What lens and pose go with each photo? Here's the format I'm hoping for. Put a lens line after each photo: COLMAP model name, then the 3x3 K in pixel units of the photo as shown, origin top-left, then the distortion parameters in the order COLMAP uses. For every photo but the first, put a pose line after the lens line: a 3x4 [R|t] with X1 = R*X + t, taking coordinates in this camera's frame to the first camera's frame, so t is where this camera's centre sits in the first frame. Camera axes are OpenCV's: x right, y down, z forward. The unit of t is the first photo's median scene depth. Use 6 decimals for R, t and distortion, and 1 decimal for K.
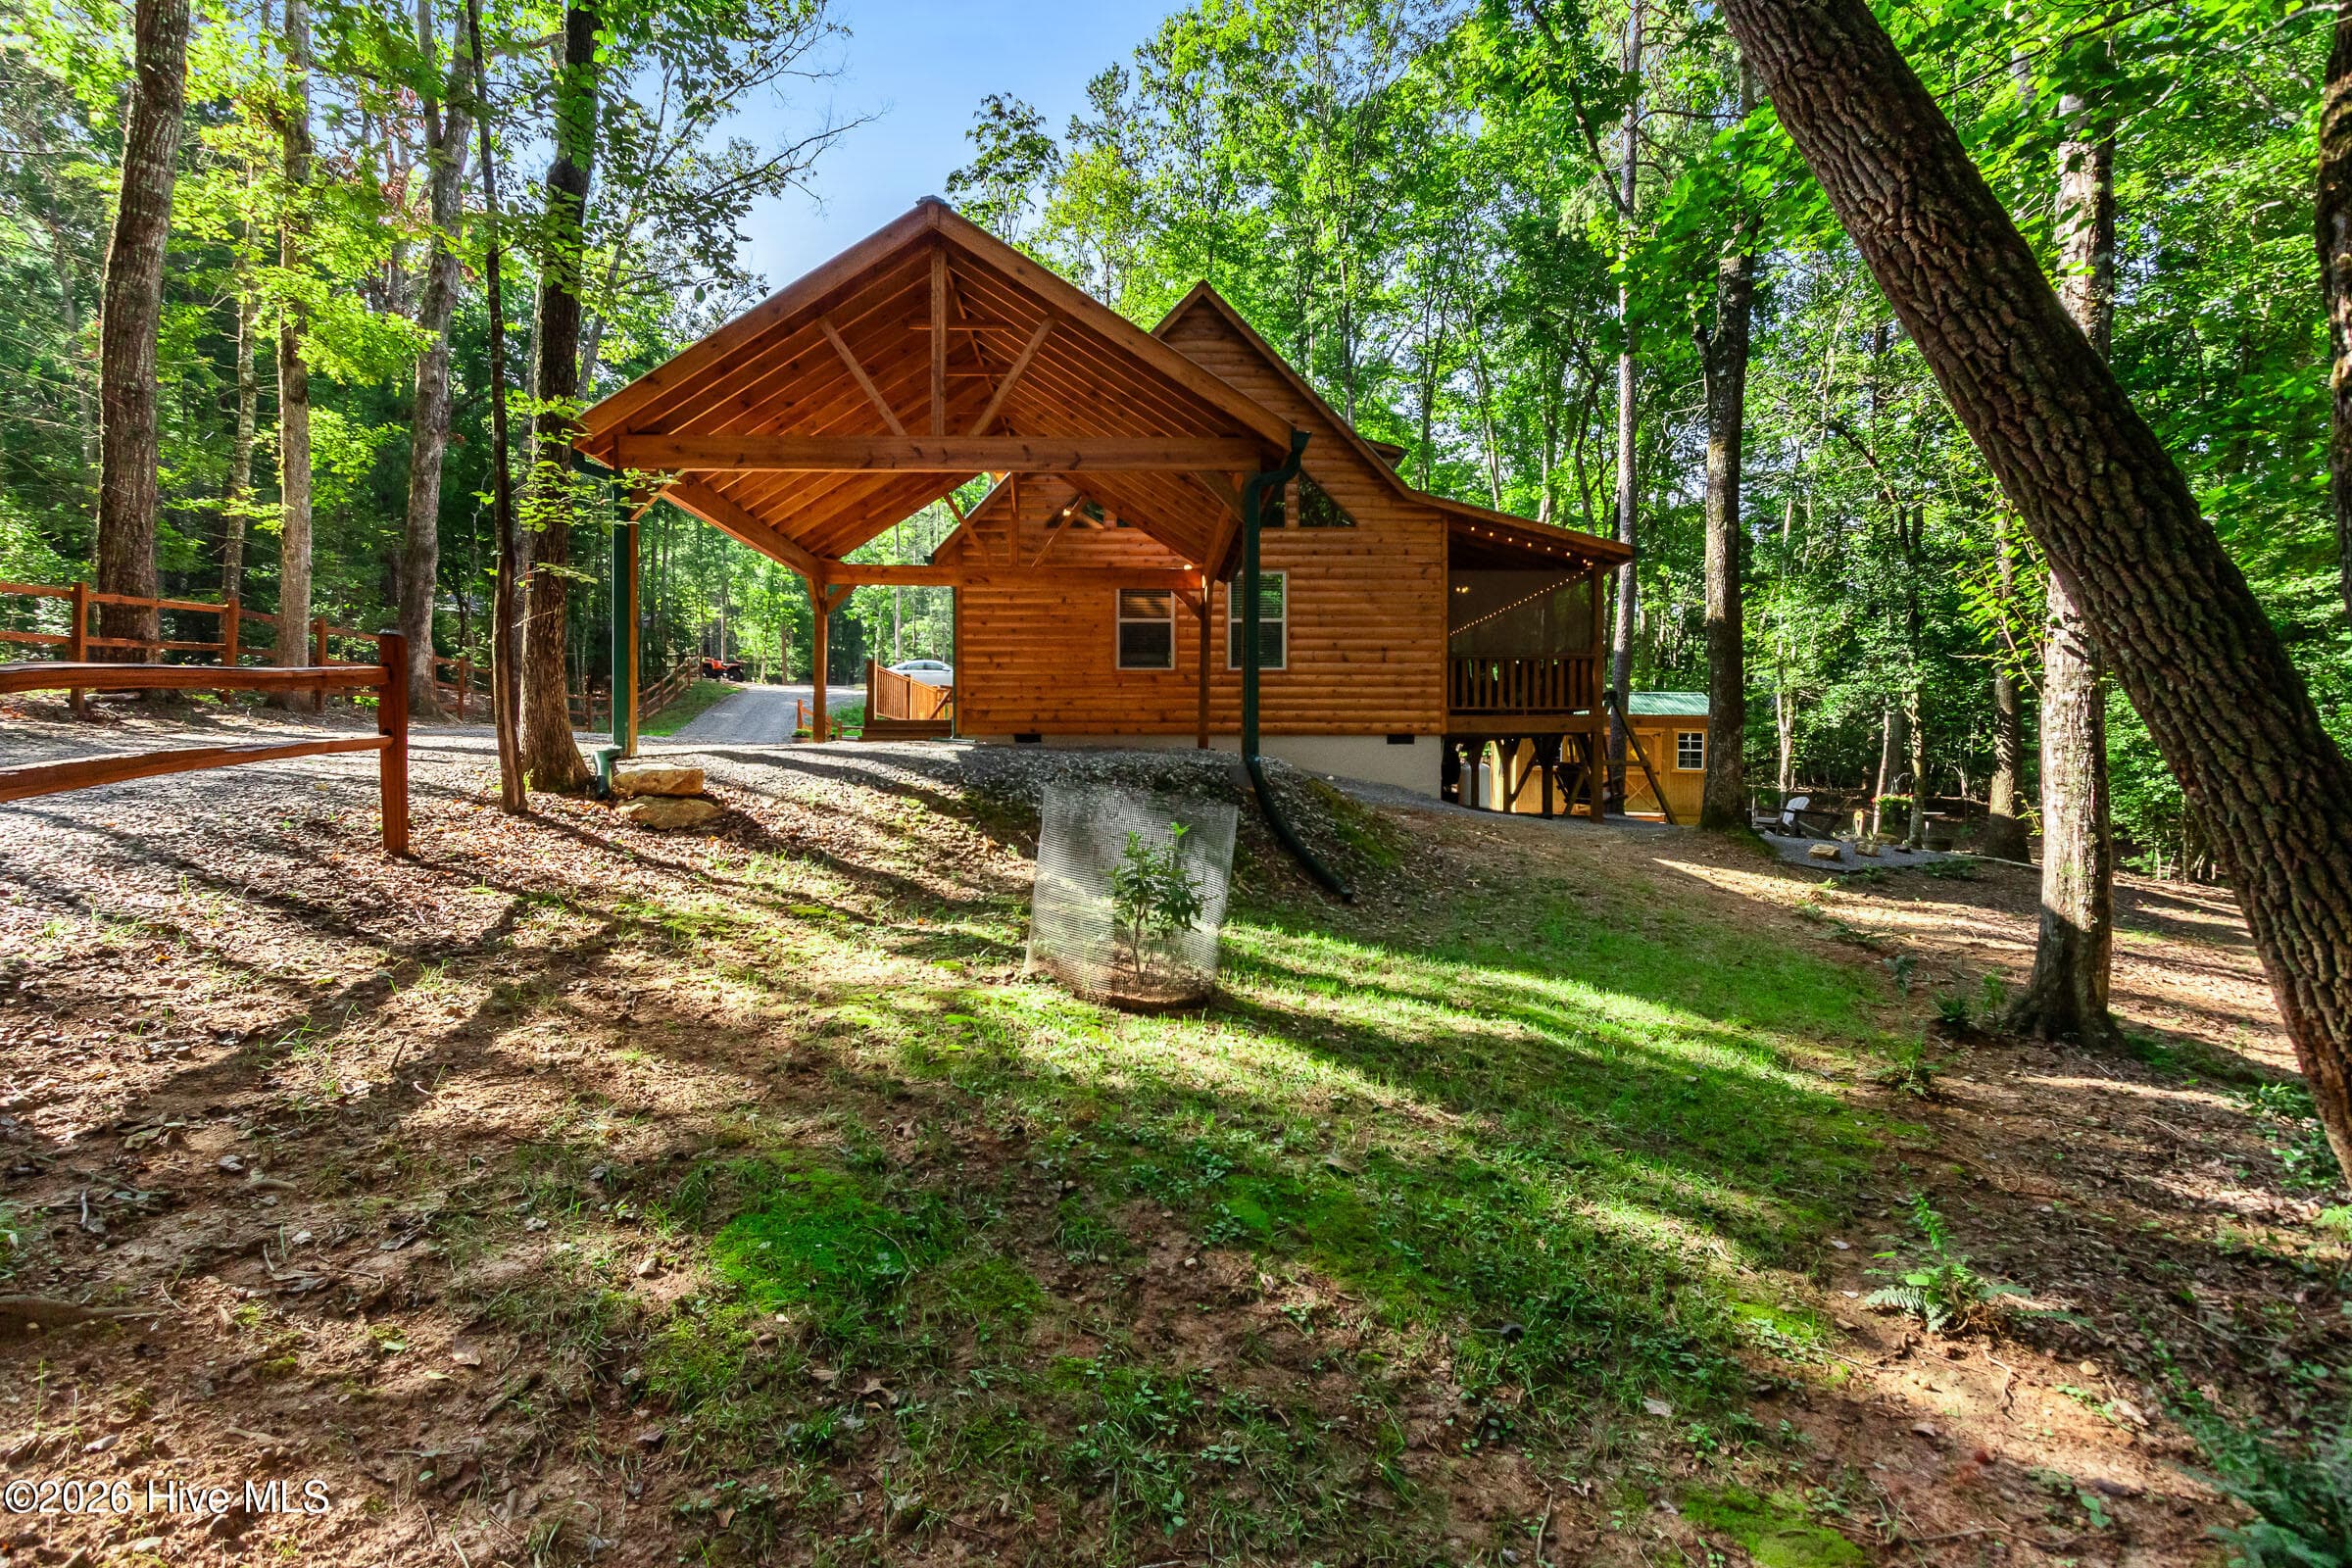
lens RADIAL K [[1072.9, 0, 1176.0], [0, 1072.9, 784.0], [0, 0, 1]] dist [-0.001072, 0.000050]
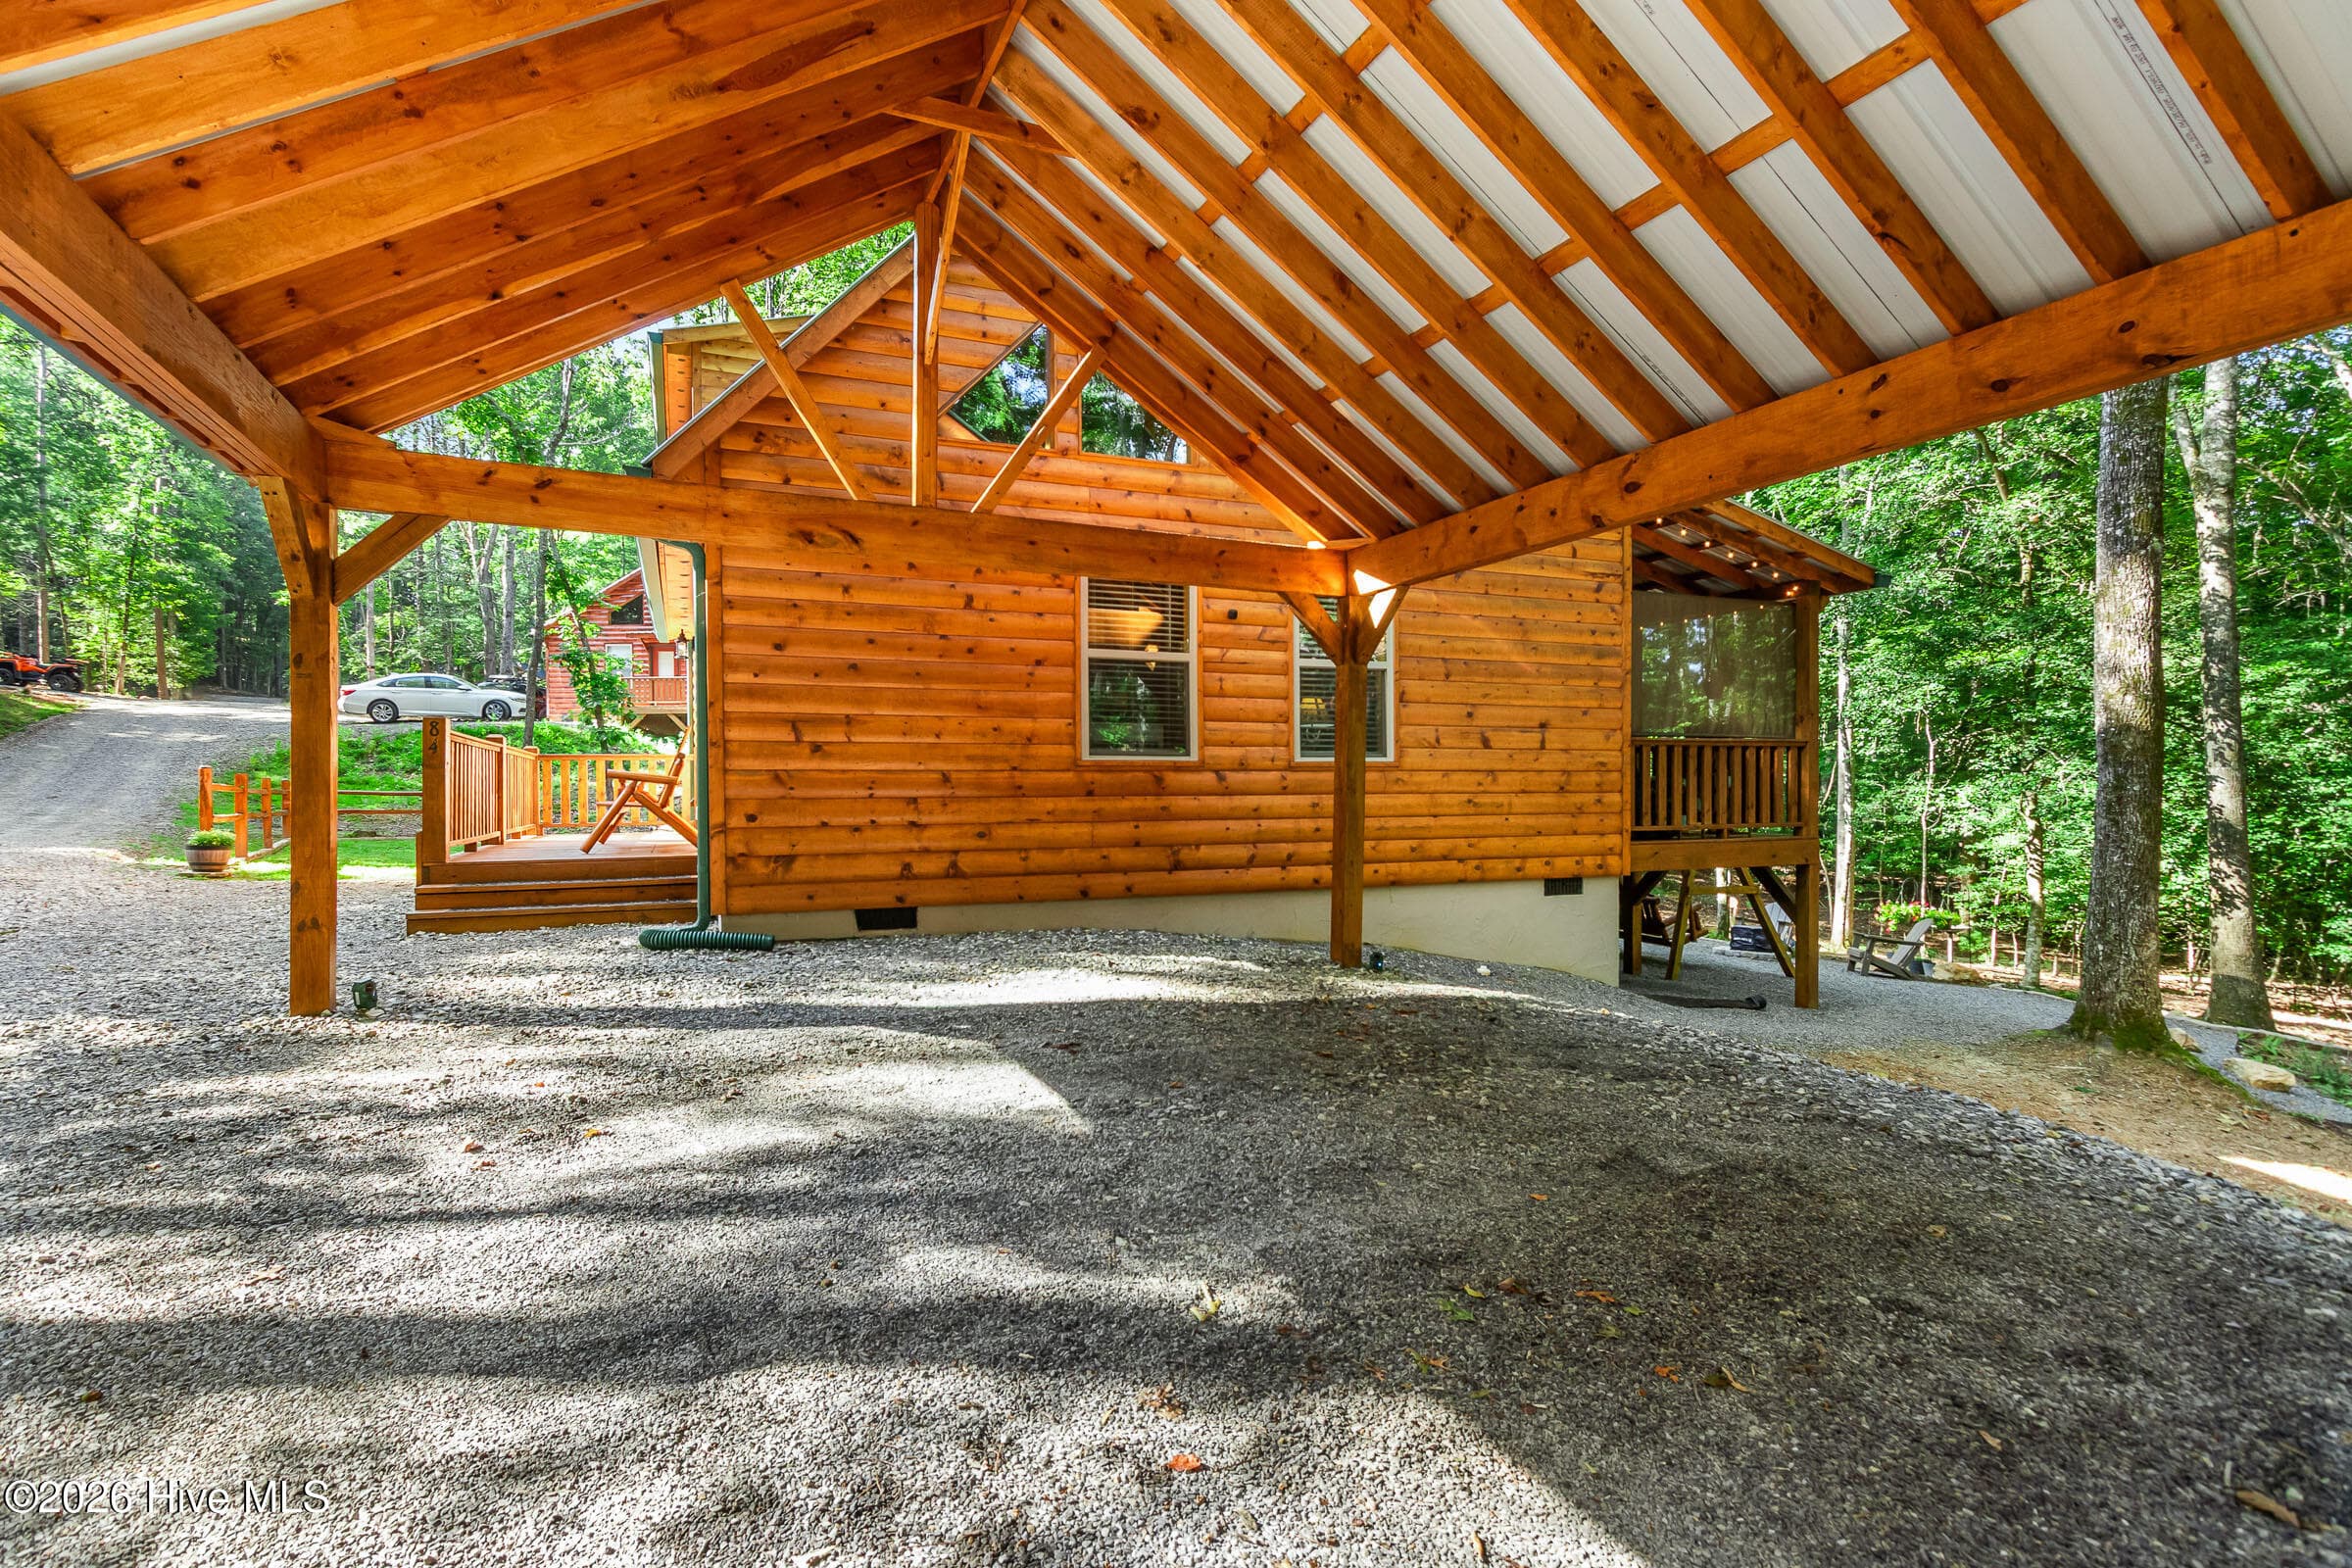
lens RADIAL K [[1121.3, 0, 1177.1], [0, 1121.3, 823.7], [0, 0, 1]] dist [0.005968, 0.000757]
pose [[0.927687, -0.013319, 0.373121, -0.197516], [0.008924, 0.999869, 0.013502, -0.084801], [-0.373252, -0.009196, 0.927685, 0.532727]]
